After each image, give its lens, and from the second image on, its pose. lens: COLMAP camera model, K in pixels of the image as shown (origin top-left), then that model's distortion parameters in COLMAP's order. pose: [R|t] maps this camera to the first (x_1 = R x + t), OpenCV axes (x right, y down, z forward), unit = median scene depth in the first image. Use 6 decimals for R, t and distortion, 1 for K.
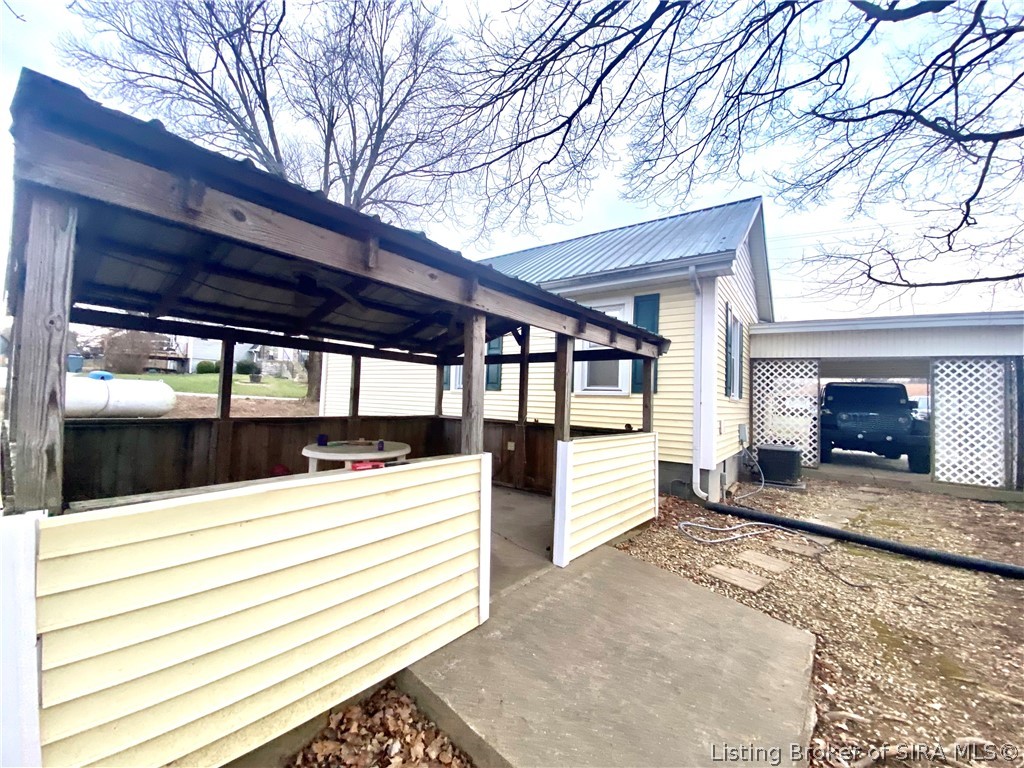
lens RADIAL K [[400.1, 0, 511.8], [0, 400.1, 382.4], [0, 0, 1]] dist [-0.000345, -0.000013]
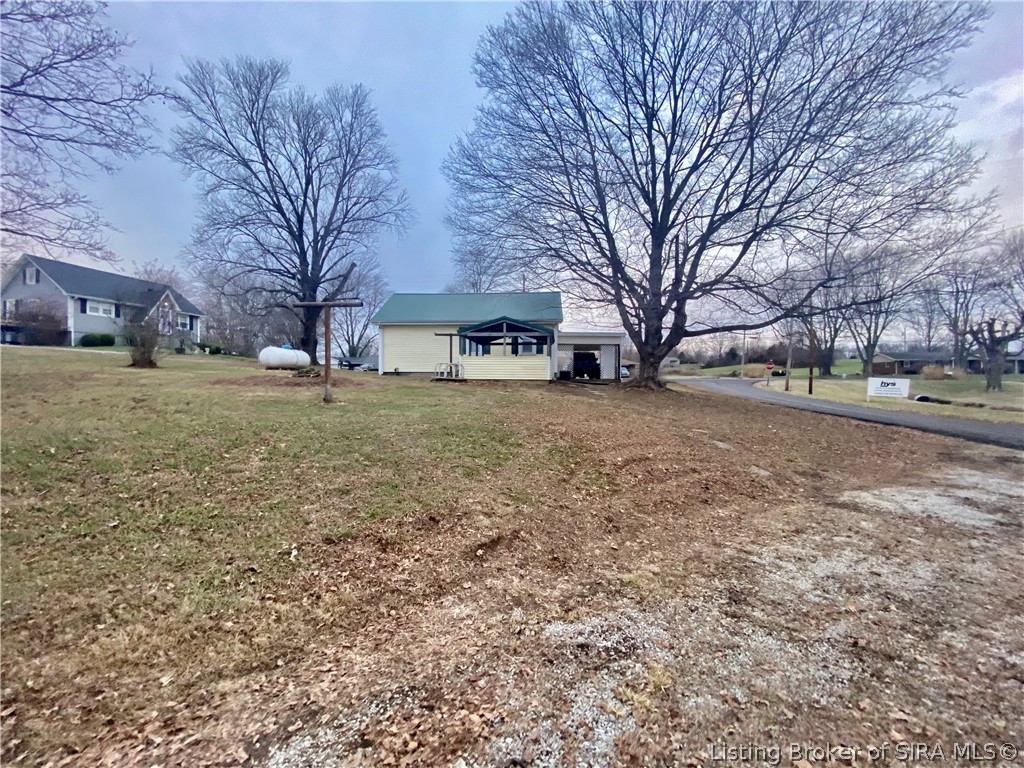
lens RADIAL K [[400.1, 0, 512.3], [0, 400.1, 381.6], [0, 0, 1]] dist [-0.000345, -0.000013]
pose [[0.859691, -0.037216, 0.509457, -1.323136], [0.006307, 0.998040, 0.062265, 0.037348], [-0.510776, -0.050315, 0.858240, -1.546082]]
